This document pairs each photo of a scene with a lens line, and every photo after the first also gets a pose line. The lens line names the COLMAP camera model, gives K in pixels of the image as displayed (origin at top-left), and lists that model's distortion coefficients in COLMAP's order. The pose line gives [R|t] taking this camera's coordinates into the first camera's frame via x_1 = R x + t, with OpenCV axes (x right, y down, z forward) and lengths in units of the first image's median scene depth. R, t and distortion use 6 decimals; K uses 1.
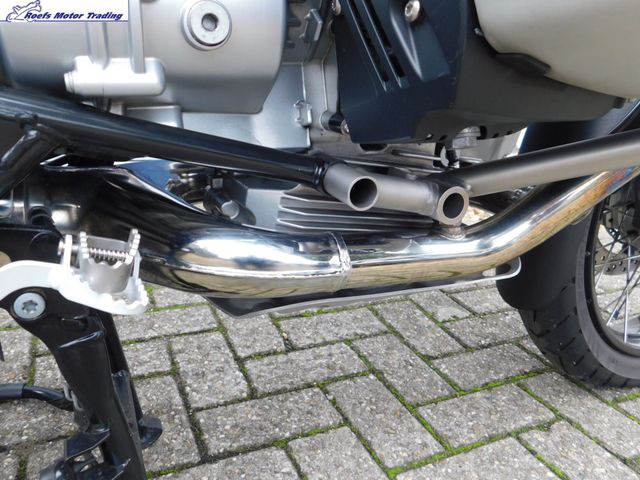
lens RADIAL K [[519.3, 0, 320.7], [0, 519.3, 239.9], [0, 0, 1]] dist [-0.015407, 0.021969]
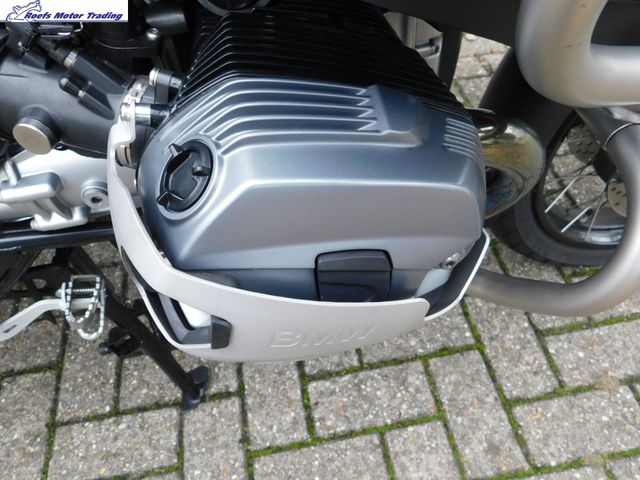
lens RADIAL K [[519.3, 0, 320.5], [0, 519.3, 239.8], [0, 0, 1]] dist [-0.015407, 0.021969]
pose [[0.960478, 0.139645, -0.240793, 0.319169], [0.016333, 0.835291, 0.549565, -0.444625], [0.277876, -0.531778, 0.799998, -0.055480]]
